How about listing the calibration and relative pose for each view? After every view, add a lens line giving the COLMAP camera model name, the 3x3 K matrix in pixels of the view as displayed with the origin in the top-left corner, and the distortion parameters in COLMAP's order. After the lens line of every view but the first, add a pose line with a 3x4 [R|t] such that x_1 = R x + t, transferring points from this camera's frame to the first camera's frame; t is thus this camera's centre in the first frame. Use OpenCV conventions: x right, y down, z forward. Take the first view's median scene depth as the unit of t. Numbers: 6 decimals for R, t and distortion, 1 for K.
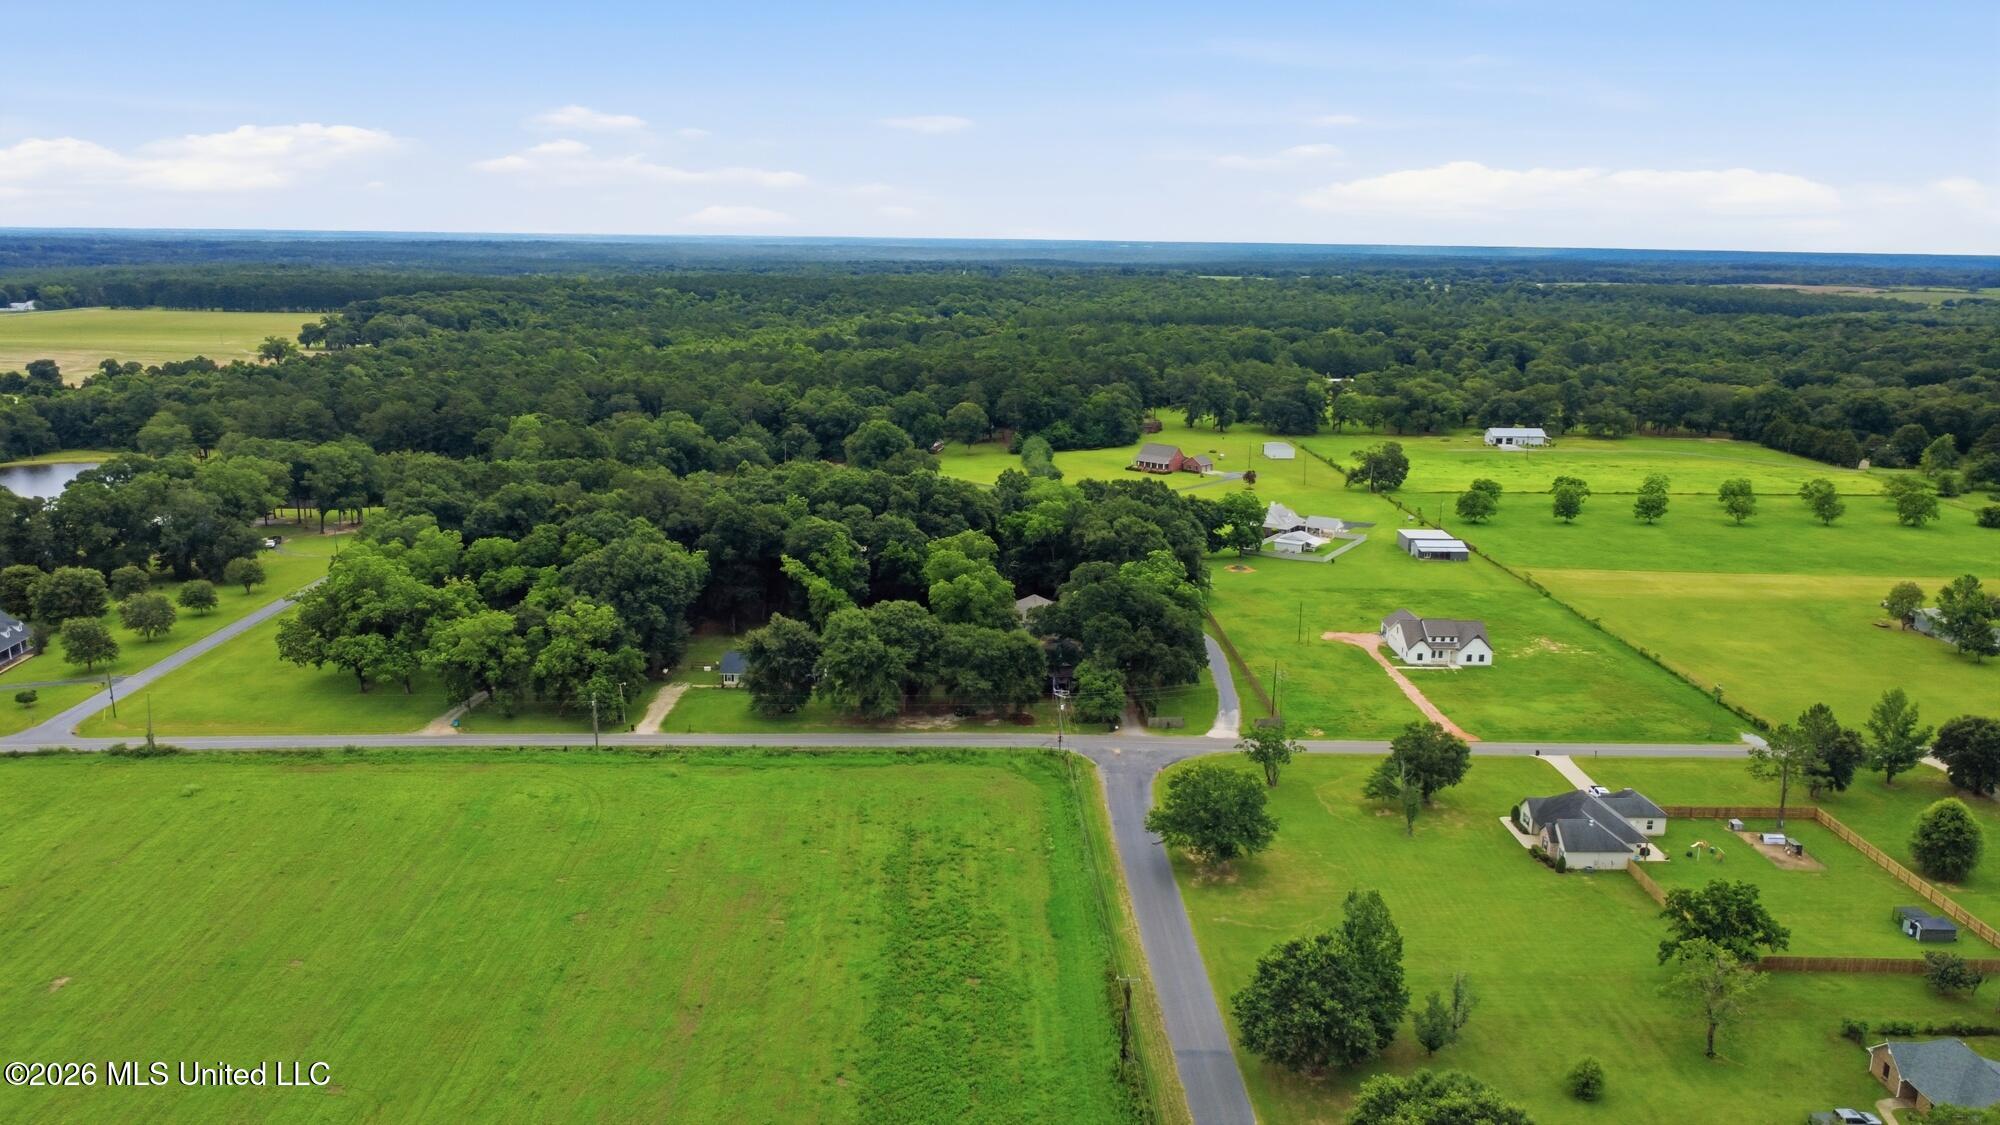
lens RADIAL K [[1458.4, 0, 1000.0], [0, 1458.4, 562.5], [0, 0, 1]] dist [-0.001673, -0.000456]
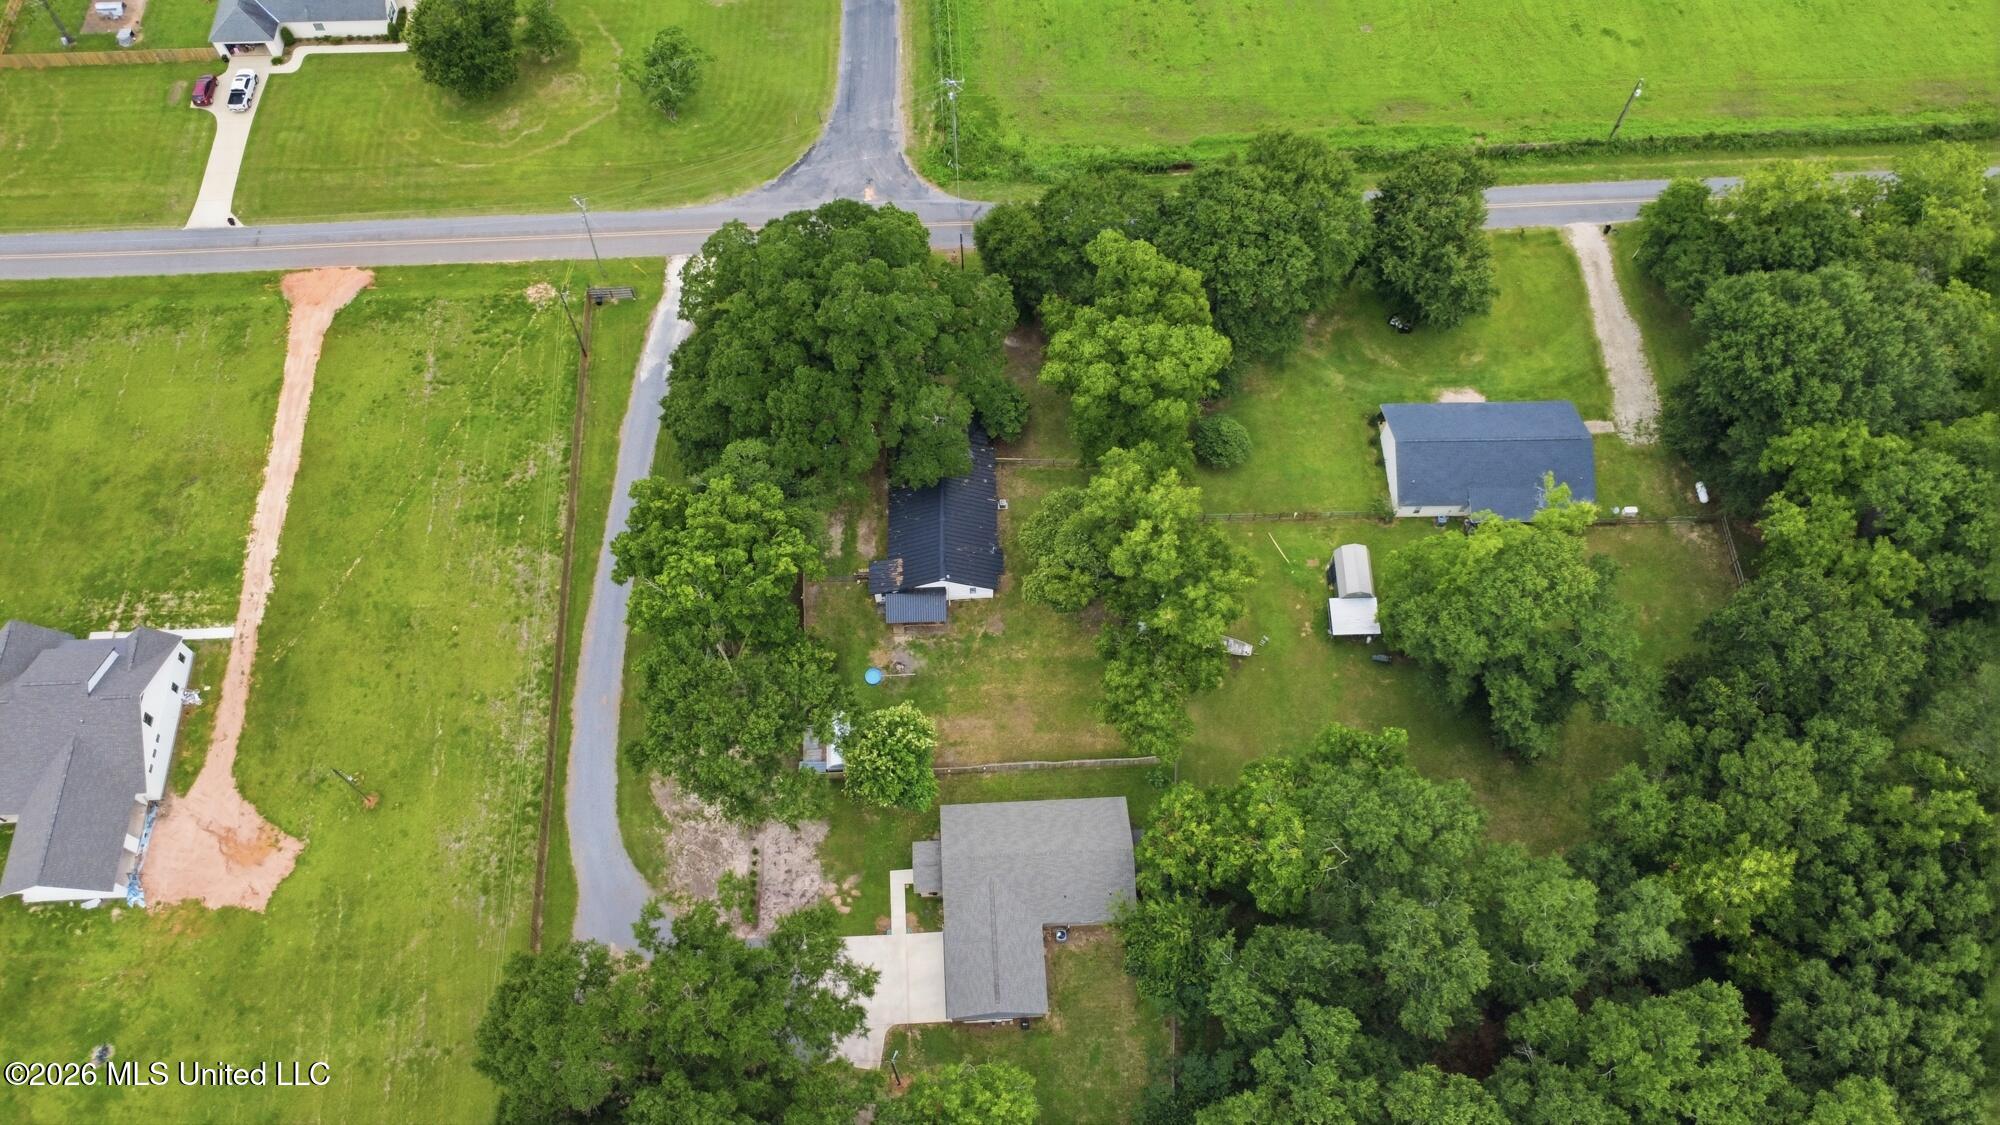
lens RADIAL K [[1458.4, 0, 1000.0], [0, 1458.4, 562.5], [0, 0, 1]] dist [-0.001673, -0.000456]
pose [[-0.999238, 0.022695, -0.031766, 0.035119], [-0.024660, 0.263904, 0.964234, -0.364947], [0.030267, 0.964282, -0.263143, 1.027962]]
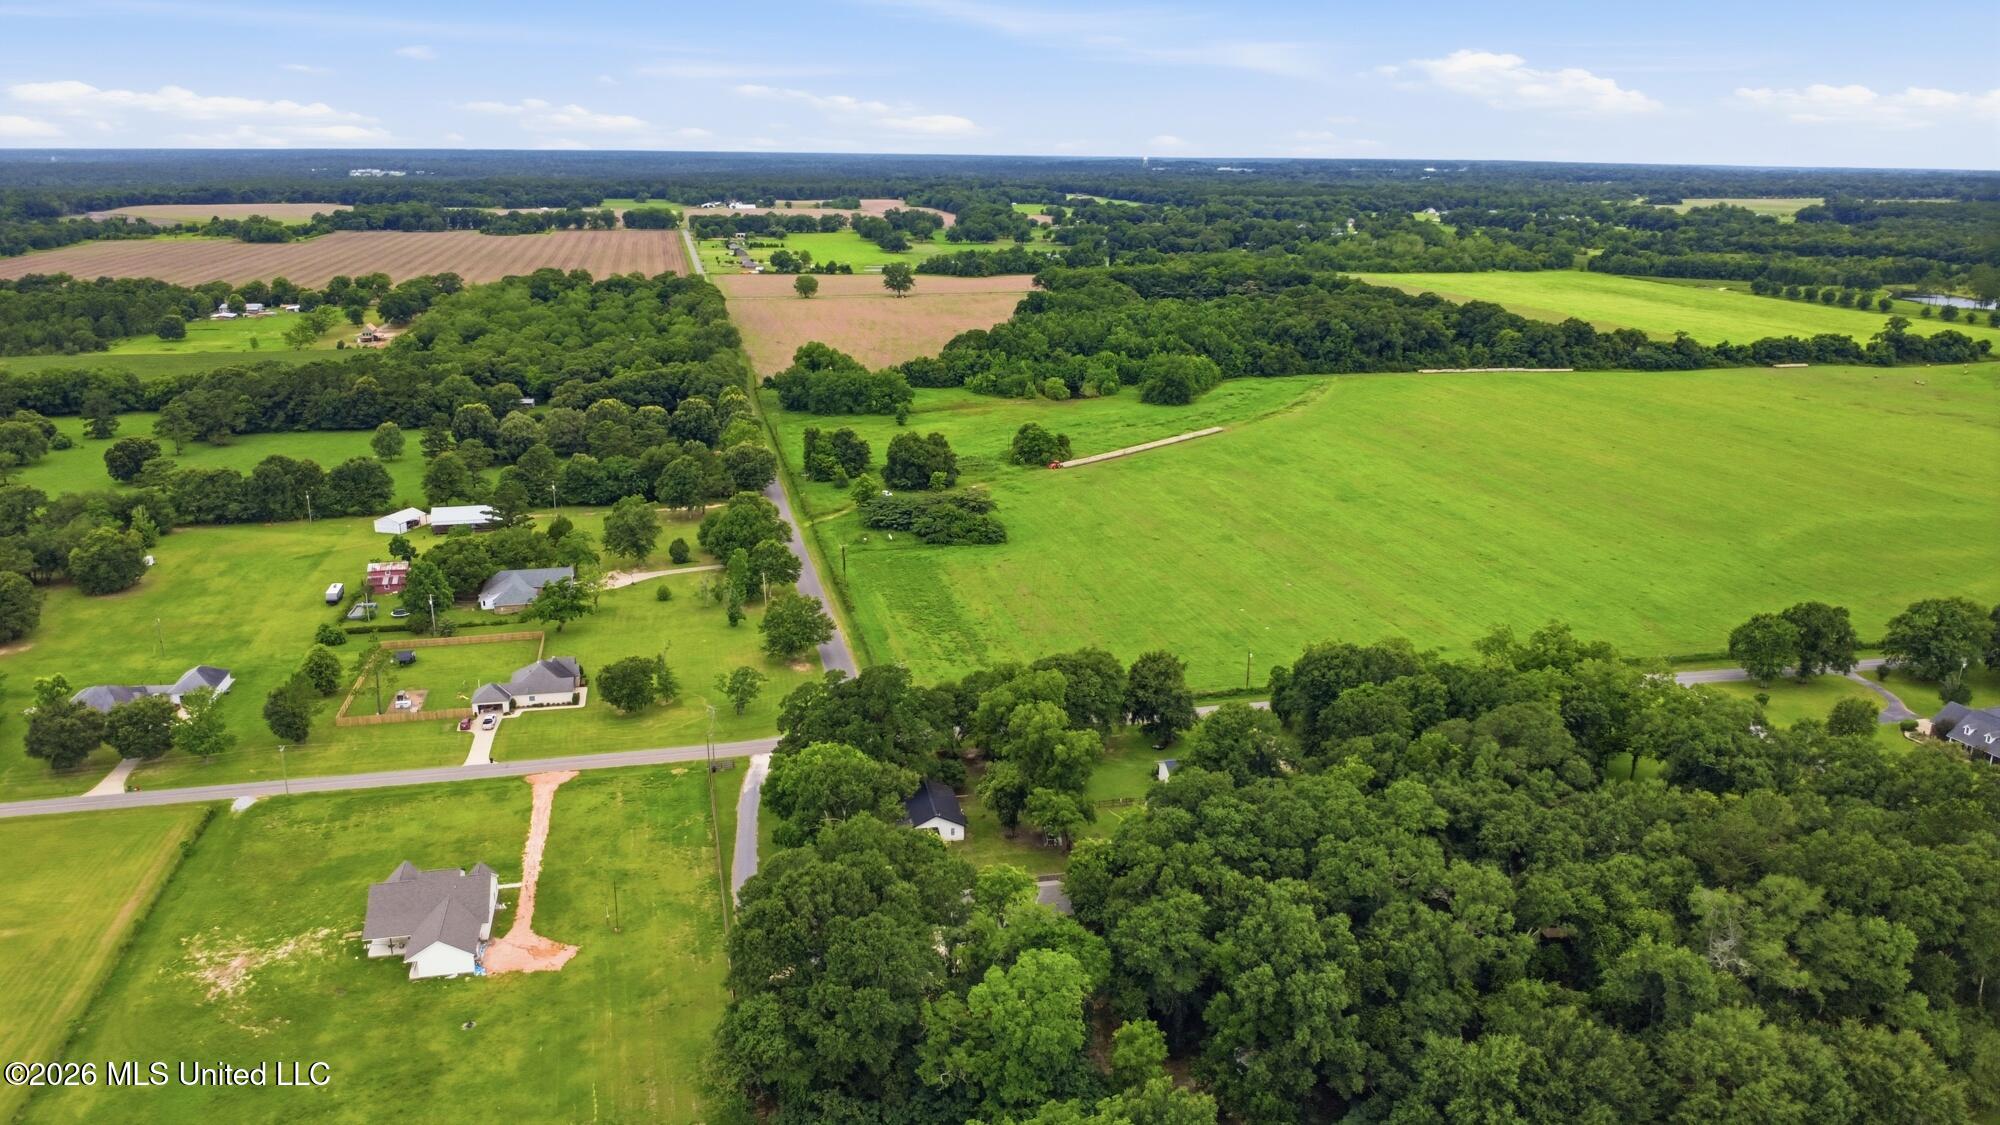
lens RADIAL K [[1458.4, 0, 1000.0], [0, 1458.4, 562.5], [0, 0, 1]] dist [-0.001673, -0.000456]
pose [[-0.979461, 0.038430, -0.197935, 0.153313], [-0.062216, 0.876164, 0.477980, -0.443385], [0.191793, 0.480478, -0.855778, 1.525182]]
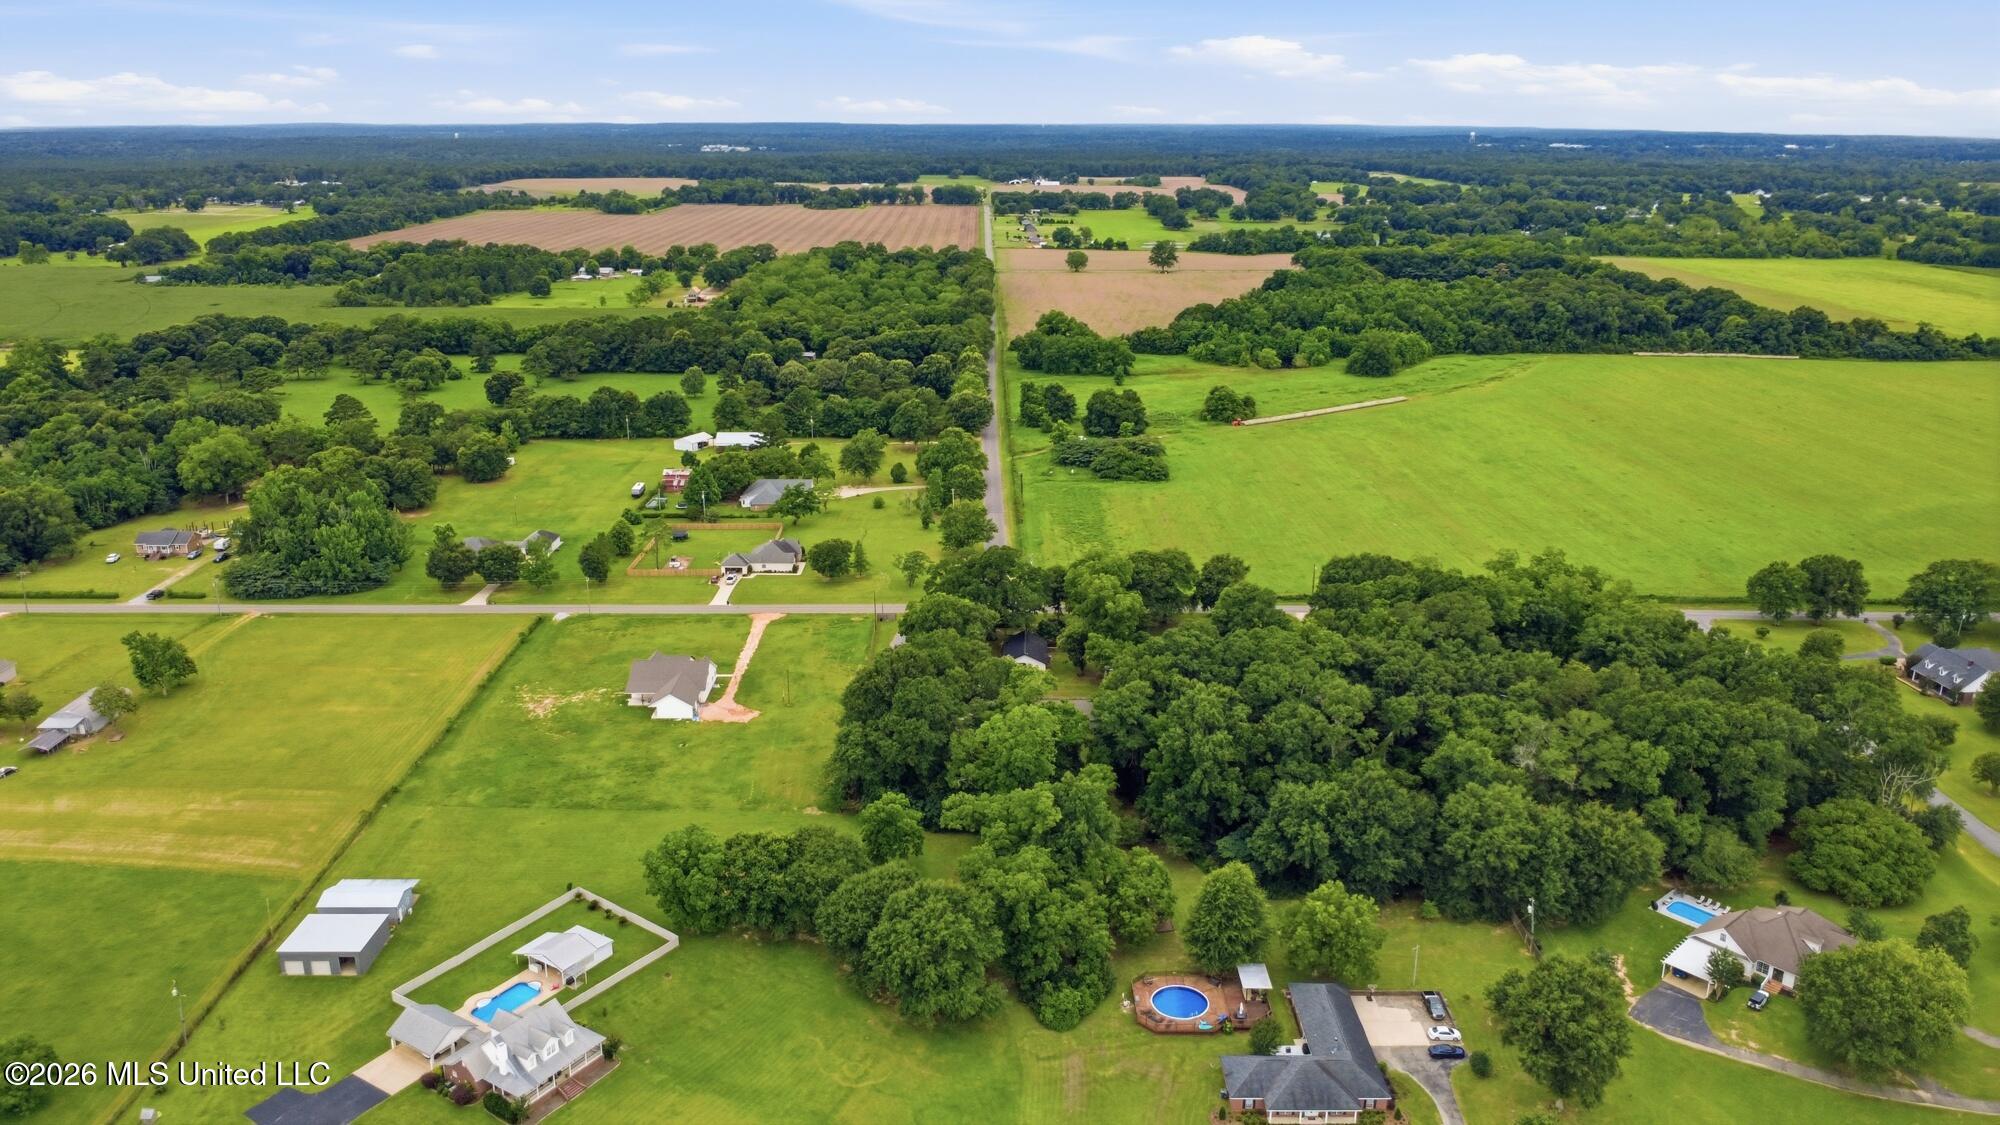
lens RADIAL K [[1458.4, 0, 1000.0], [0, 1458.4, 562.5], [0, 0, 1]] dist [-0.001673, -0.000456]
pose [[-0.999804, -0.018124, 0.007987, 0.048754], [-0.011699, 0.865801, 0.500252, -0.538500], [-0.015982, 0.500060, -0.865843, 1.802089]]
